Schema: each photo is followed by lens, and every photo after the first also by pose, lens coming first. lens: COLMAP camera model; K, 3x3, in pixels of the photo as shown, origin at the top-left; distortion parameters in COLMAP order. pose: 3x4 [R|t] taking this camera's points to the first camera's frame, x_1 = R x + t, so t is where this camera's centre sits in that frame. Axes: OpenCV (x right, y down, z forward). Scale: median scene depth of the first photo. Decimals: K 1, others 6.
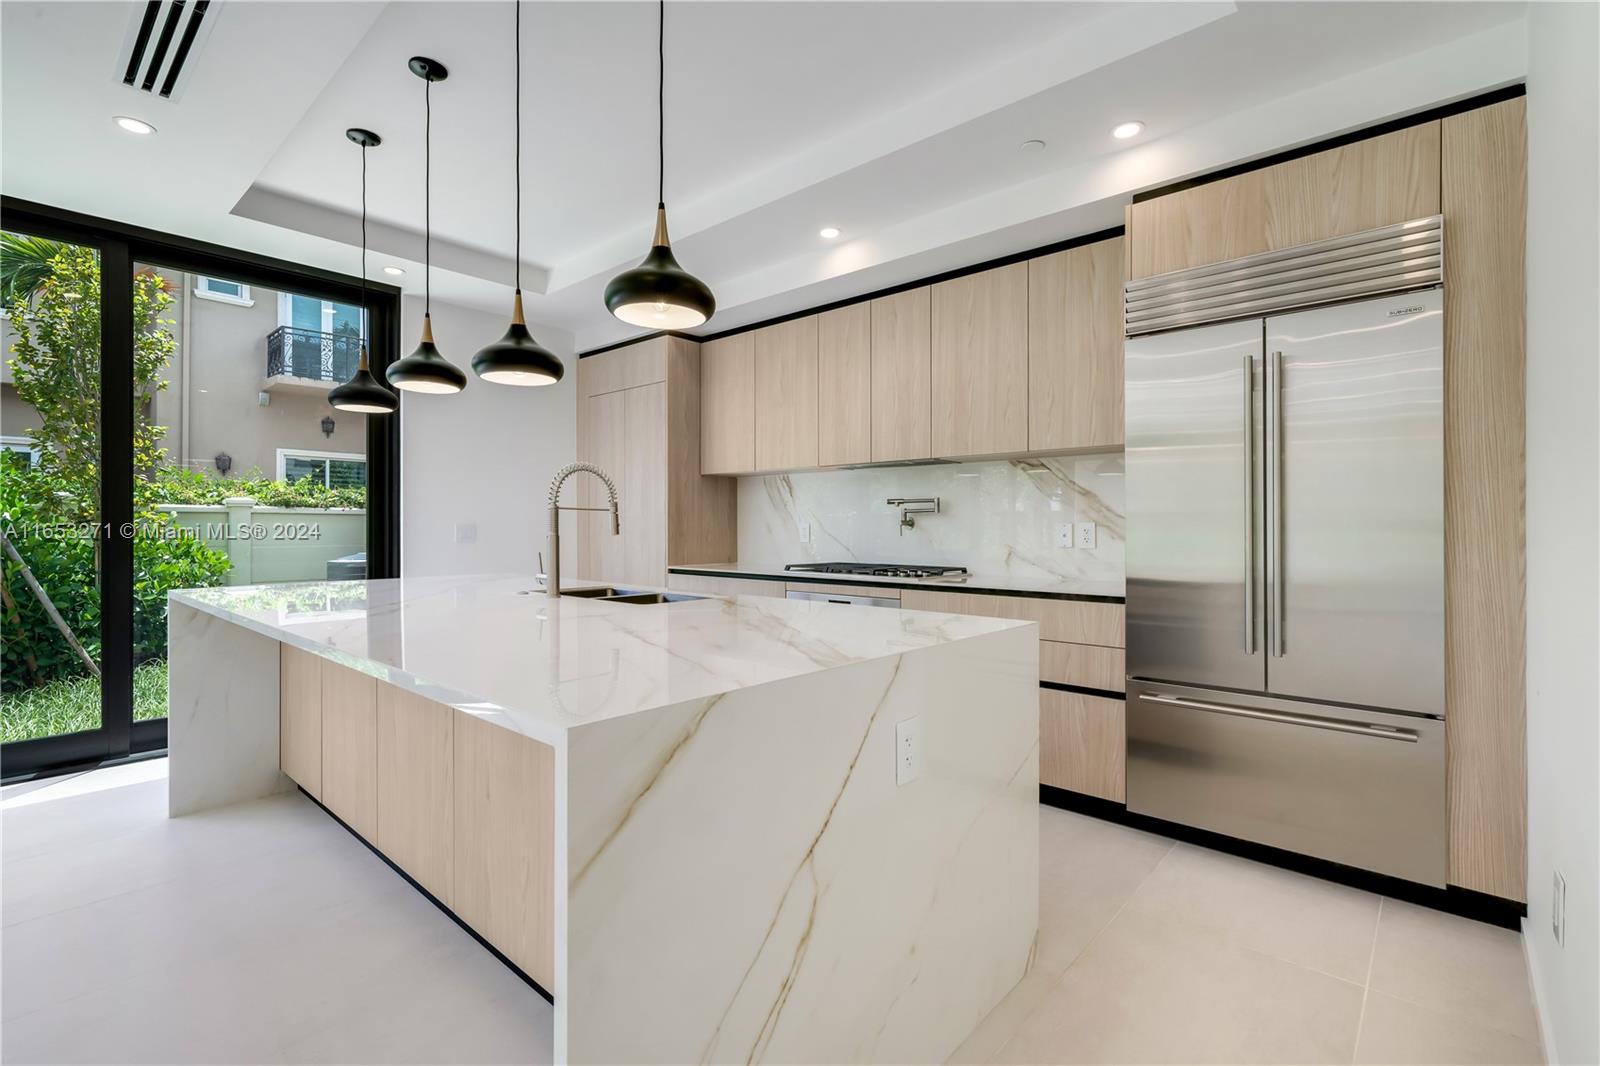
lens RADIAL K [[714.1, 0, 819.2], [0, 714.1, 520.8], [0, 0, 1]] dist [-0.007234, 0.001106]
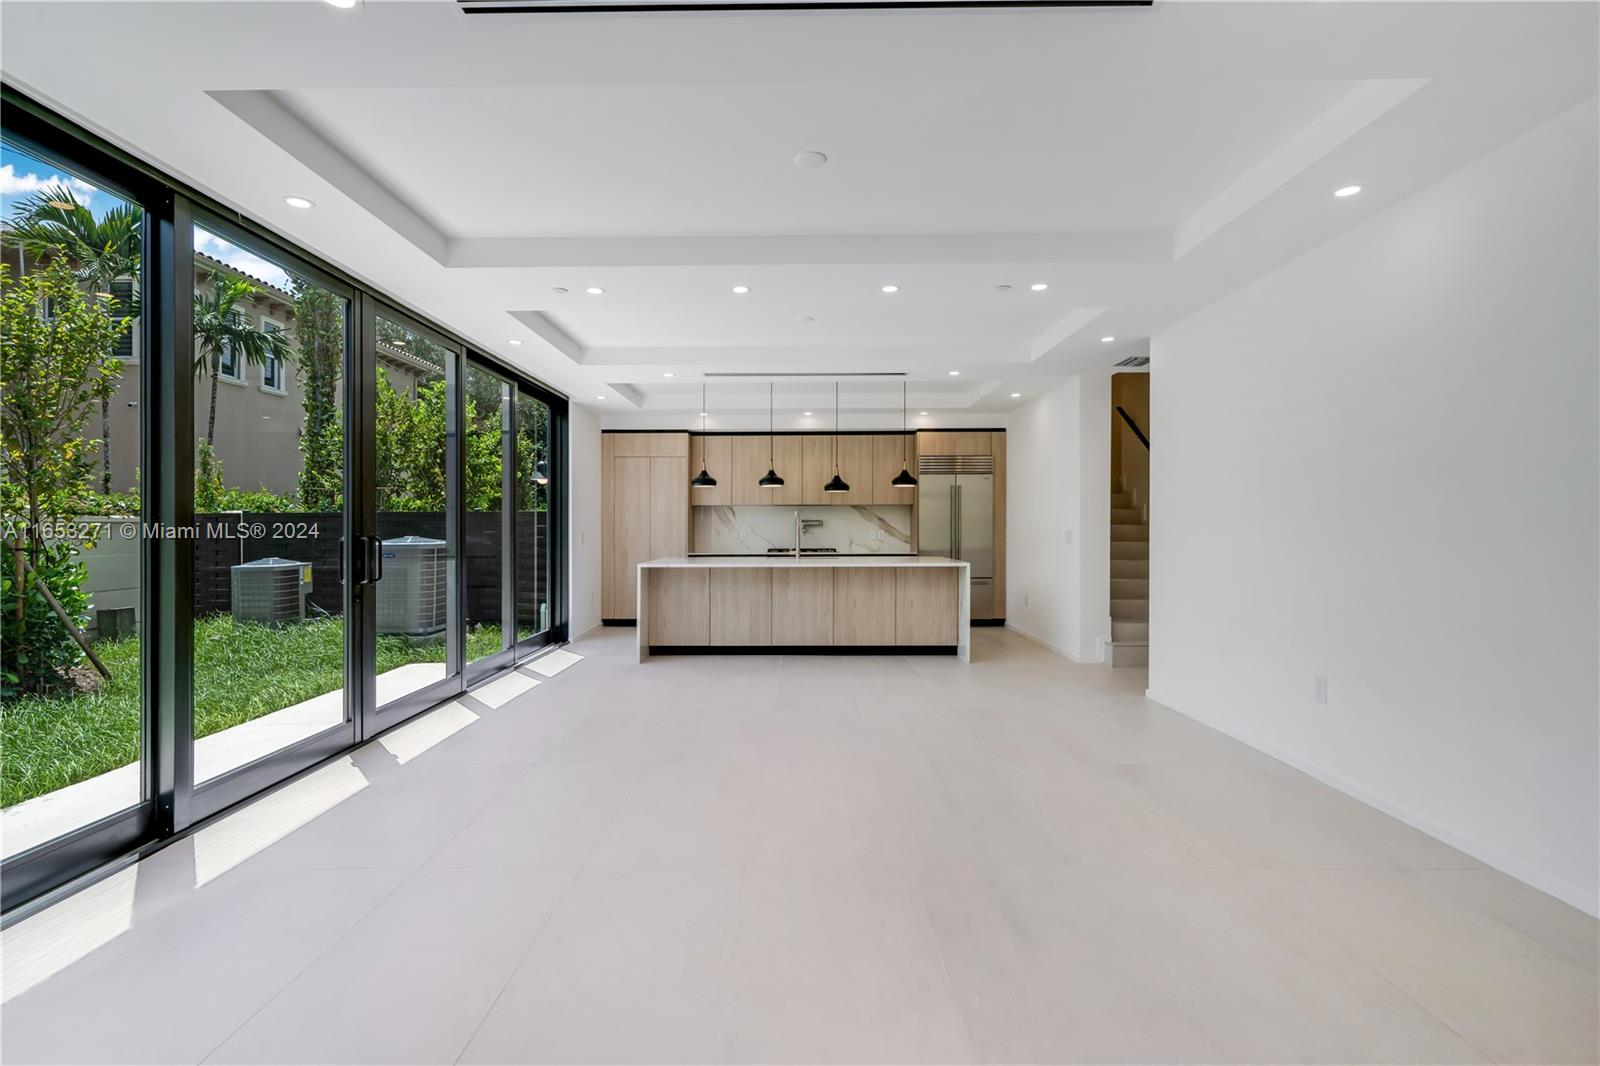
lens RADIAL K [[741.2, 0, 799.3], [0, 741.2, 530.5], [0, 0, 1]] dist [-0.004955, 0.000822]
pose [[0.749757, -0.009603, 0.661644, -1.647181], [-0.001148, 0.999874, 0.015813, -0.039103], [-0.661713, -0.012616, 0.749651, -0.872418]]
